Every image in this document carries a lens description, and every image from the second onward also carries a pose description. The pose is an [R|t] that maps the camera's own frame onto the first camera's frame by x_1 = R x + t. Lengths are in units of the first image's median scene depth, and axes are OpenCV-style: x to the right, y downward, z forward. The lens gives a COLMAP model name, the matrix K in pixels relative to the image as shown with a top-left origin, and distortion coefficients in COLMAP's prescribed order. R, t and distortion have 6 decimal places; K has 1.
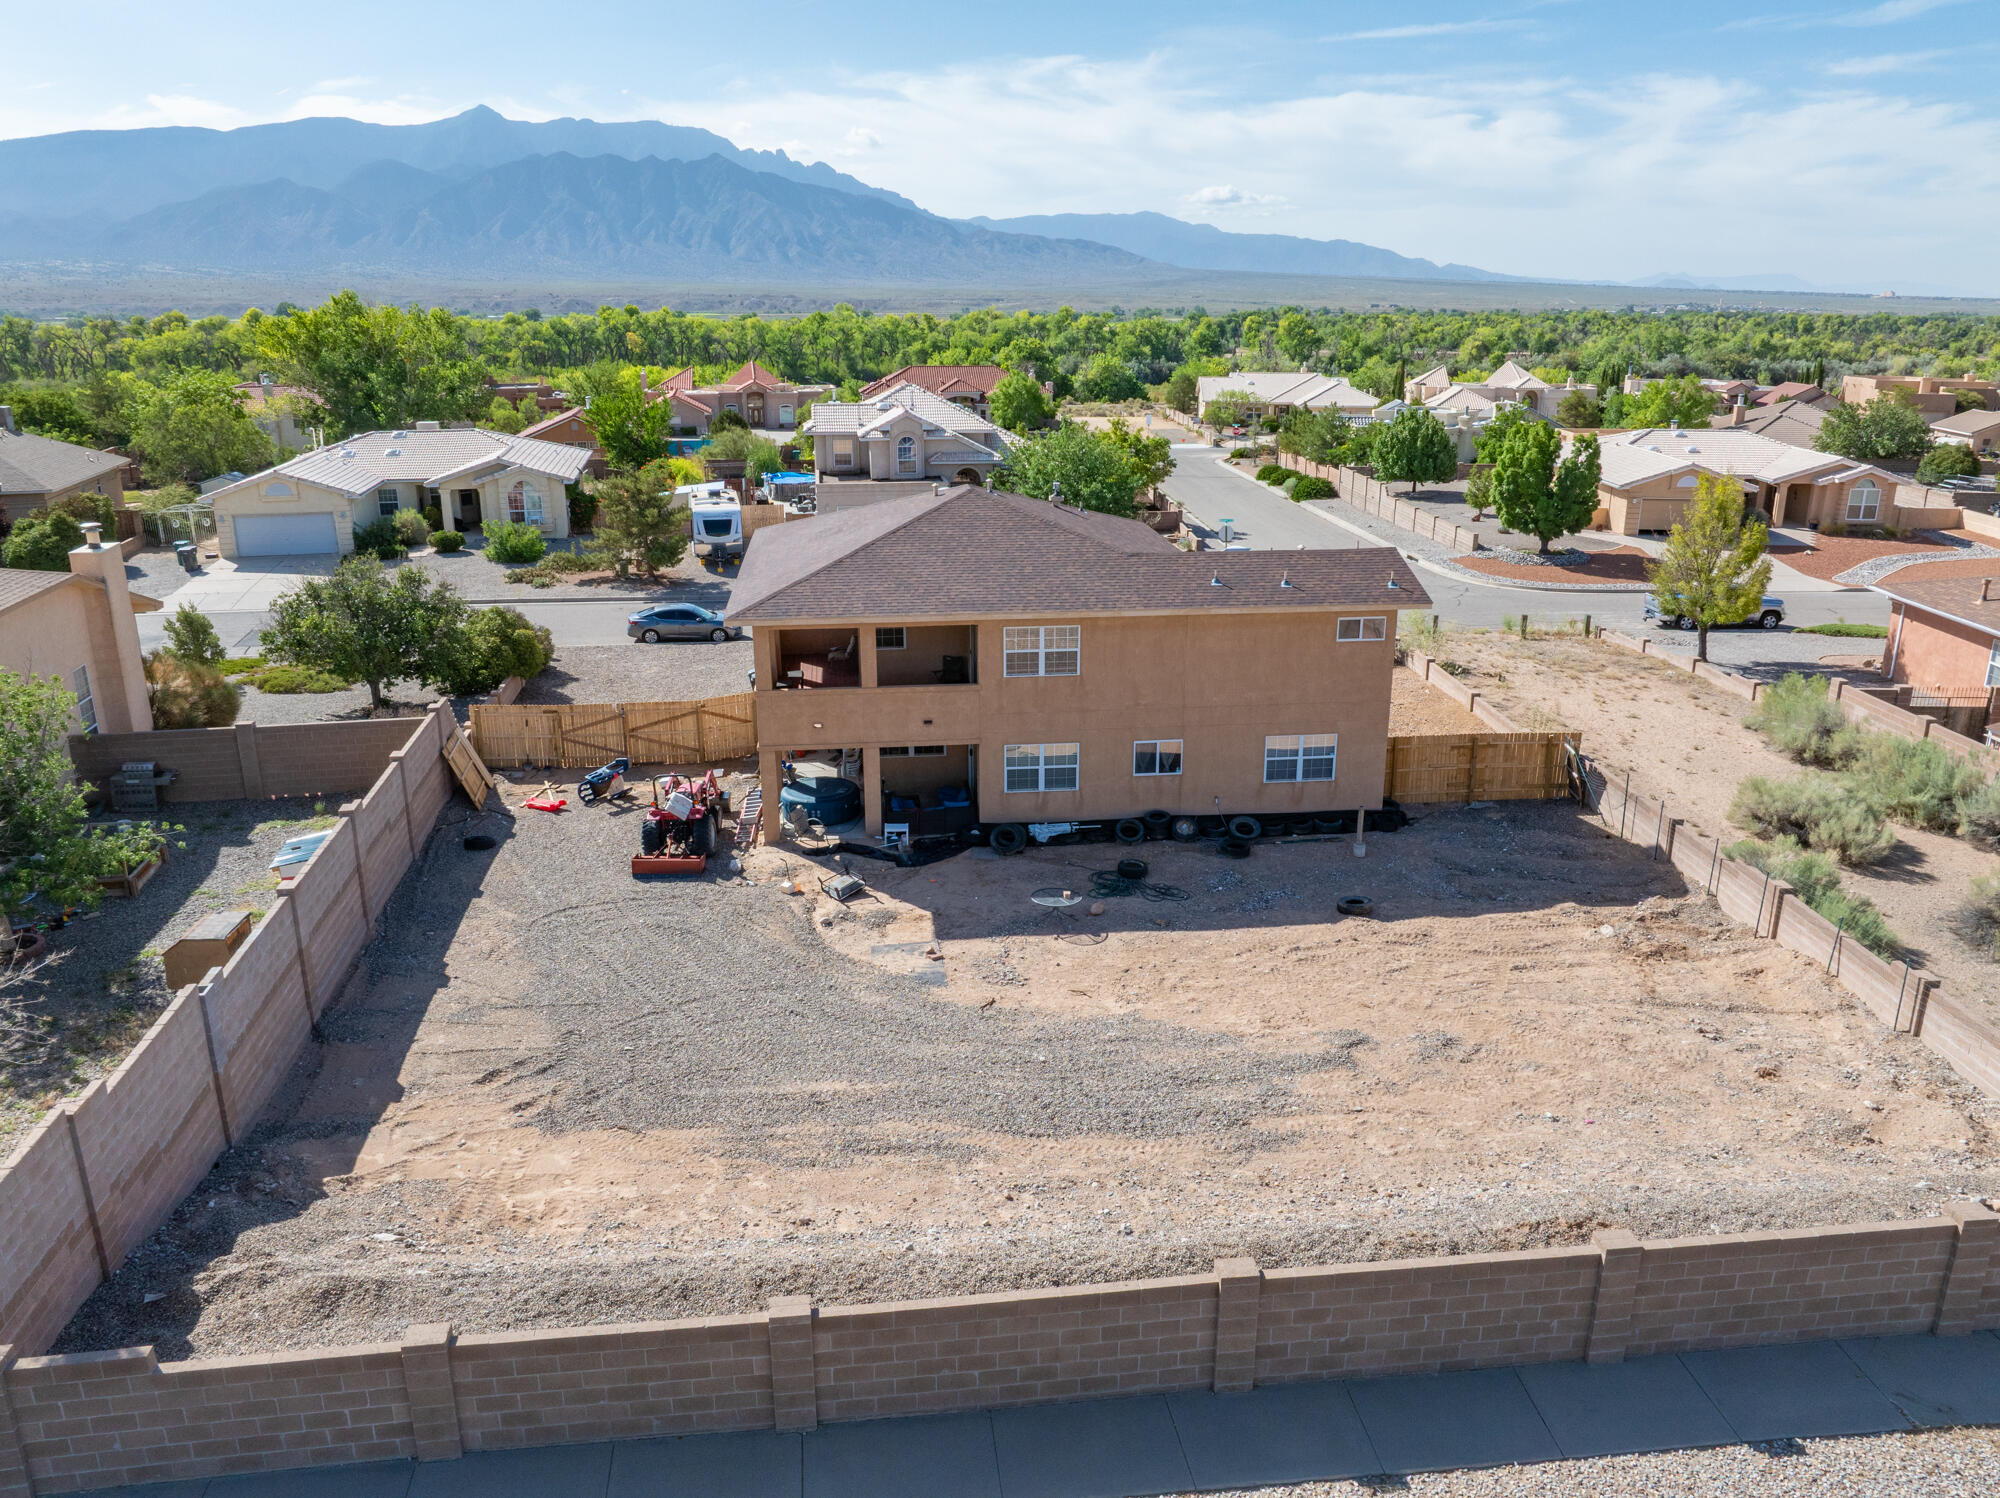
lens RADIAL K [[1412.3, 0, 1009.3], [0, 1412.3, 734.3], [0, 0, 1]] dist [-0.047850, 0.012635]
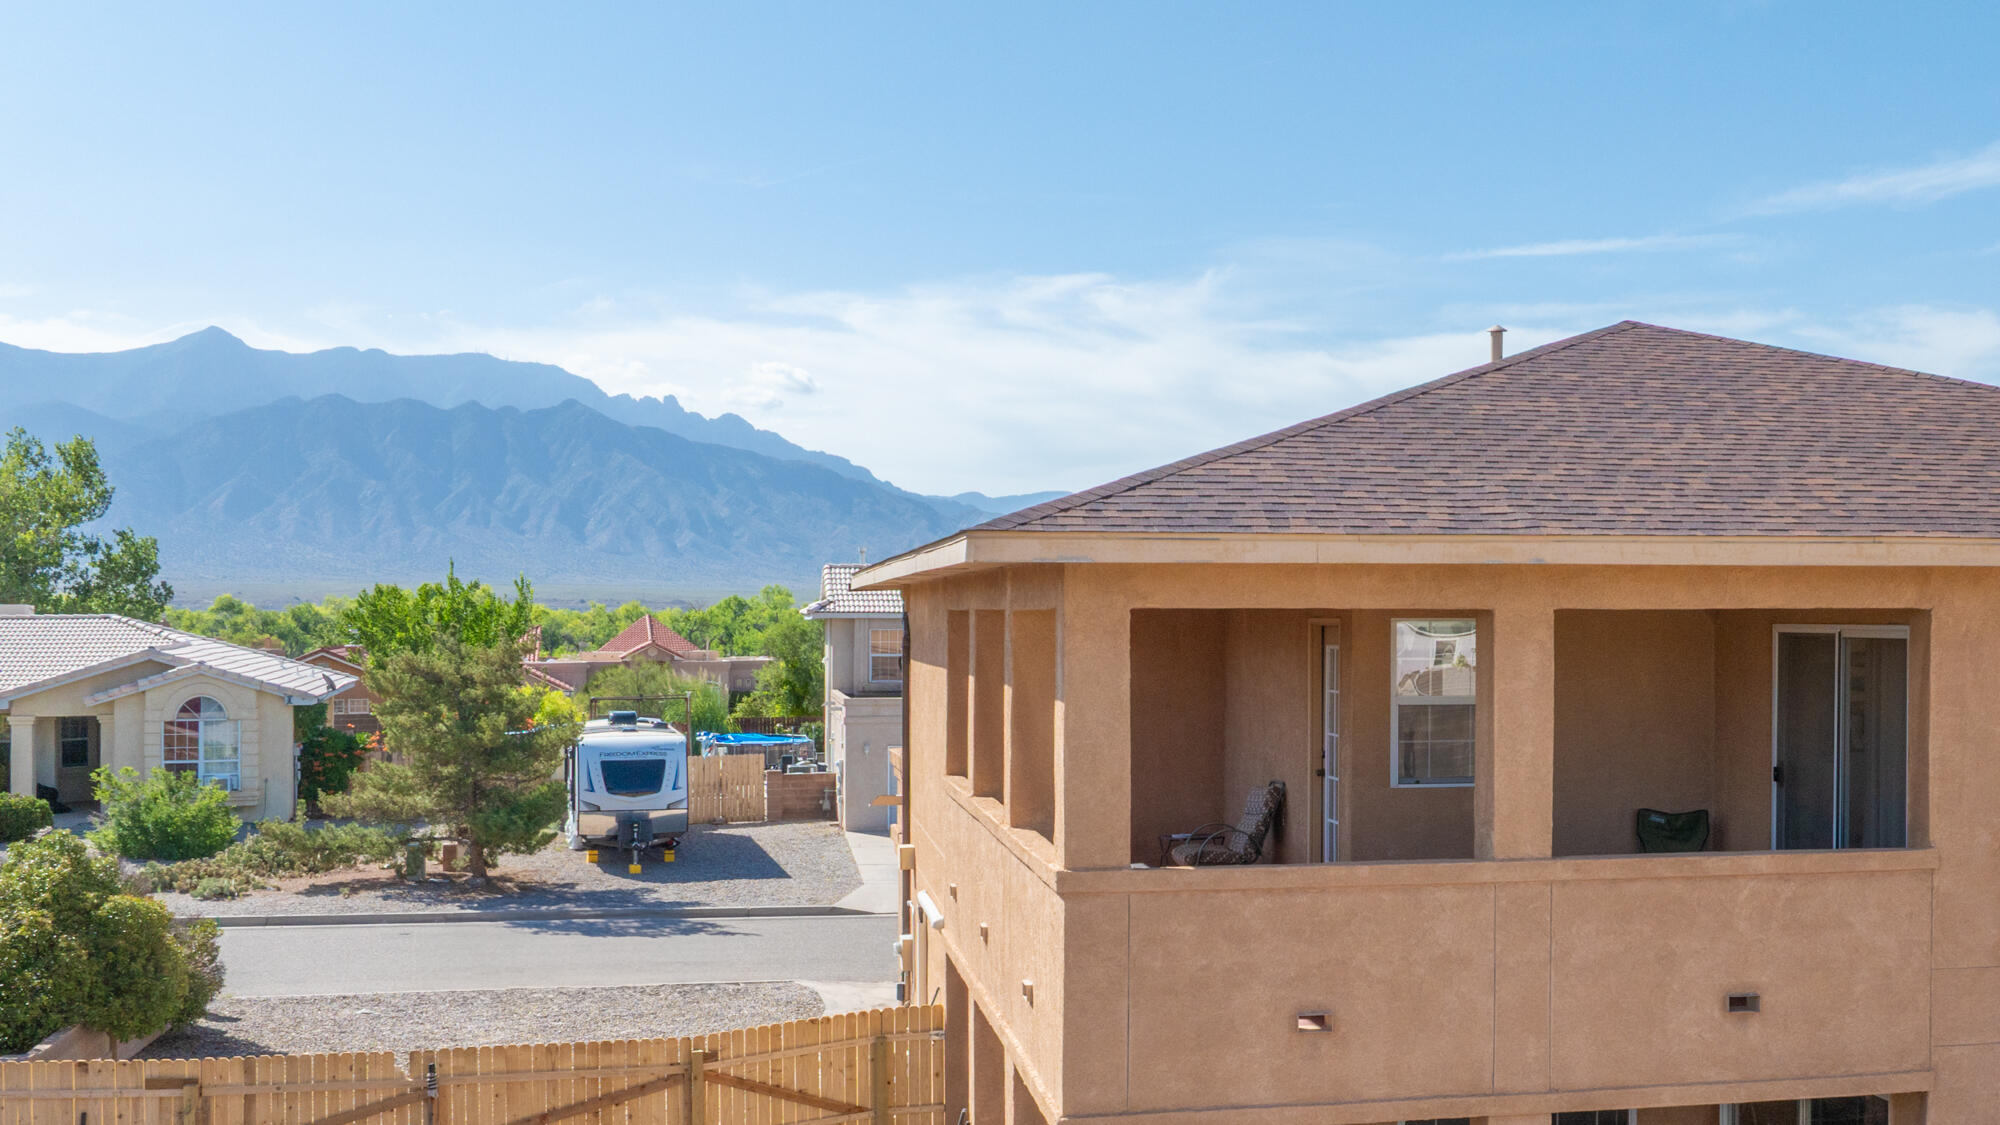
lens RADIAL K [[2207.3, 0, 1039.9], [0, 2207.3, 538.3], [0, 0, 1]] dist [0.118980, 0.000000]
pose [[0.999834, -0.003705, 0.017818, -0.189897], [0.009378, 0.943958, -0.329932, 0.039669], [-0.015597, 0.330045, 0.943836, 0.635444]]
